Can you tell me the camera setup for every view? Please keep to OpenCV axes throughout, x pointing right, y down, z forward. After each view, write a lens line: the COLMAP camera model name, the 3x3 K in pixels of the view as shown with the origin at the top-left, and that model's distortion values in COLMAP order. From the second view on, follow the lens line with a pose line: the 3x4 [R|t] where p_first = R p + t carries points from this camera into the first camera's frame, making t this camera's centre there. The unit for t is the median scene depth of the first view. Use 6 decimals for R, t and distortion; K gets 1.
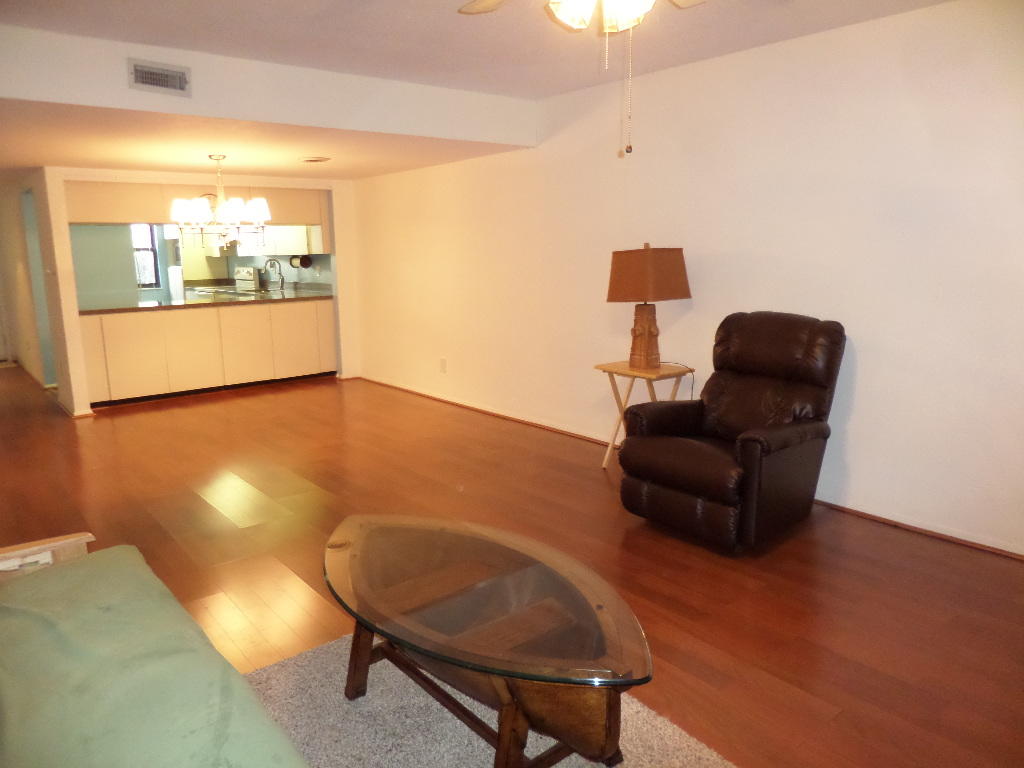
lens RADIAL K [[740.2, 0, 507.8], [0, 740.2, 380.0], [0, 0, 1]] dist [0.006826, 0.001630]
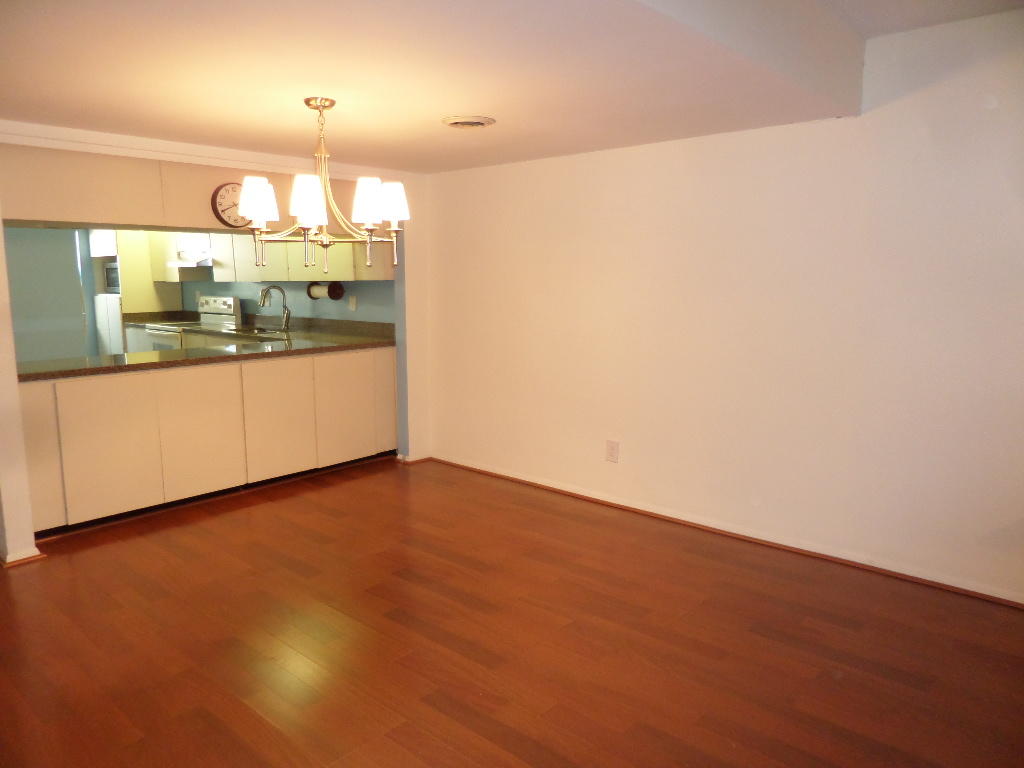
lens RADIAL K [[740.2, 0, 507.8], [0, 740.2, 380.0], [0, 0, 1]] dist [0.006826, 0.001630]
pose [[0.988626, -0.006914, 0.150233, -0.210025], [0.012571, 0.999246, -0.036735, -0.045539], [-0.149866, 0.038206, 0.987968, 0.275042]]
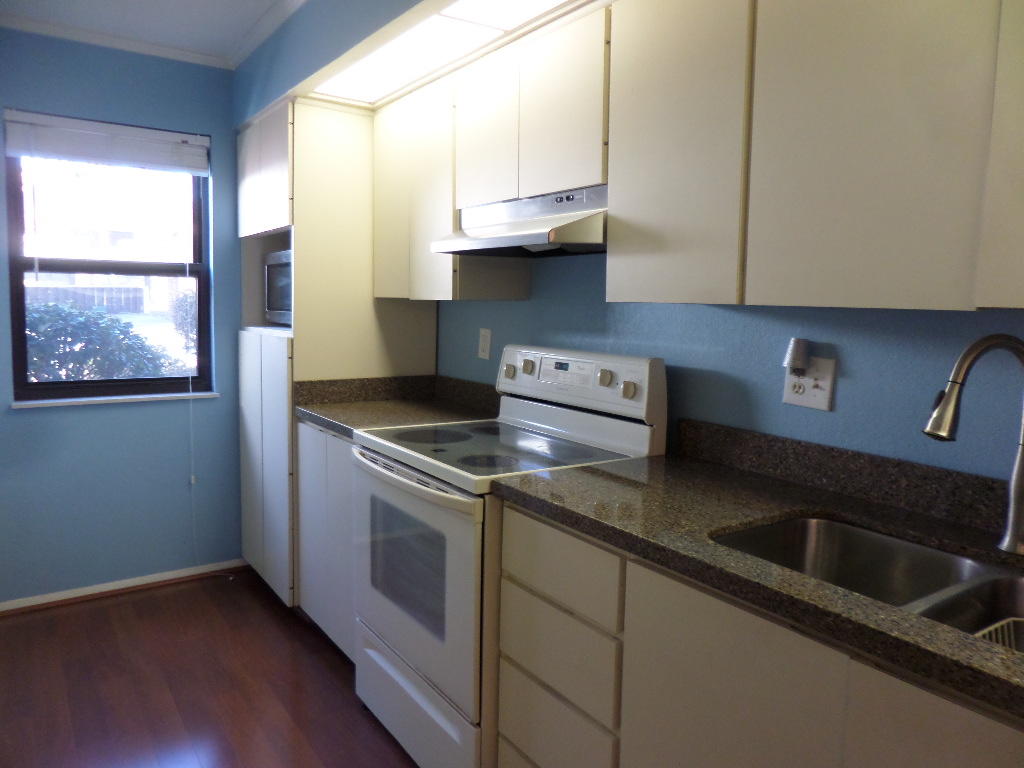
lens RADIAL K [[740.2, 0, 507.8], [0, 740.2, 380.0], [0, 0, 1]] dist [0.006826, 0.001630]
pose [[0.996064, 0.049984, -0.073204, -0.410861], [-0.055376, 0.995751, -0.073574, -0.144382], [0.069215, 0.077339, 0.994599, 0.890369]]
